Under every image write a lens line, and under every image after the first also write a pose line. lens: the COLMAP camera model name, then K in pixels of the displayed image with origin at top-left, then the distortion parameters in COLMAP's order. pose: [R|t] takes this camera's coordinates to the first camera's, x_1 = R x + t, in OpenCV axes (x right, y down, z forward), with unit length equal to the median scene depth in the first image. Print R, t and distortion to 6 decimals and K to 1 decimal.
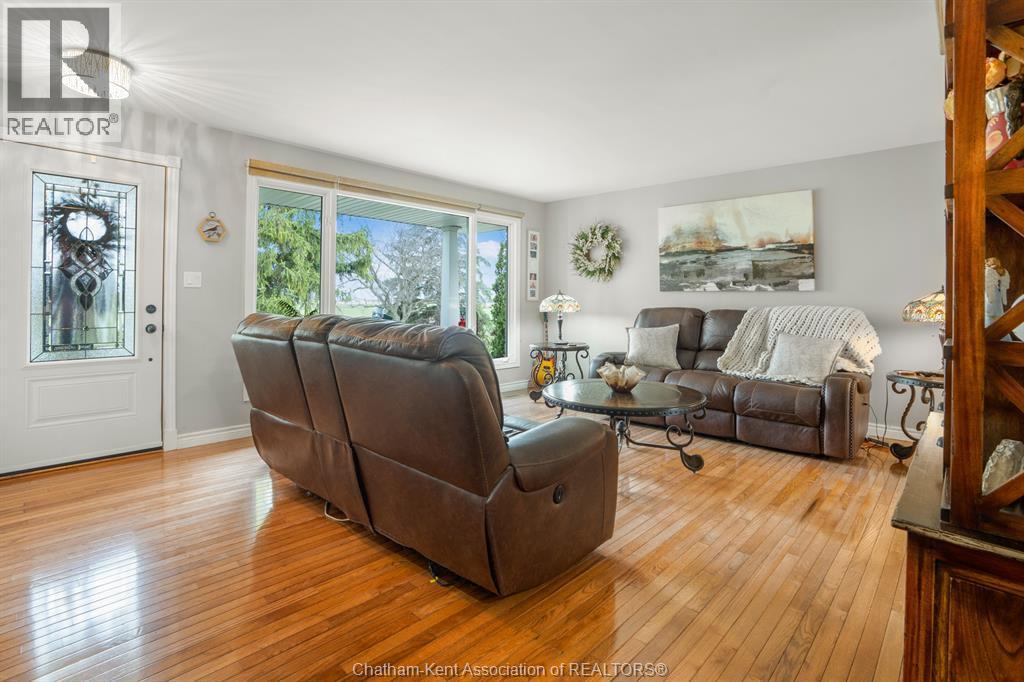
lens RADIAL K [[479.6, 0, 516.6], [0, 479.6, 315.7], [0, 0, 1]] dist [-0.075405, 0.032143]
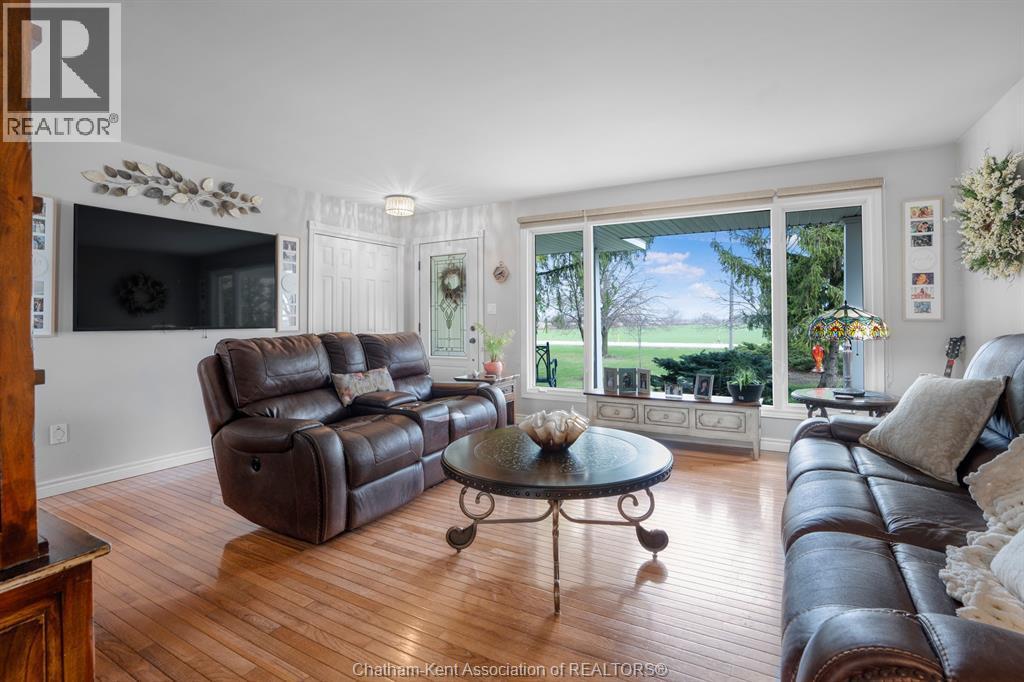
lens RADIAL K [[479.6, 0, 516.6], [0, 479.6, 315.7], [0, 0, 1]] dist [-0.075405, 0.032143]
pose [[0.261482, -0.020698, -0.964986, 0.839465], [-0.025559, 0.999271, -0.028359, -0.014779], [0.964870, 0.032079, 0.260763, 0.713474]]
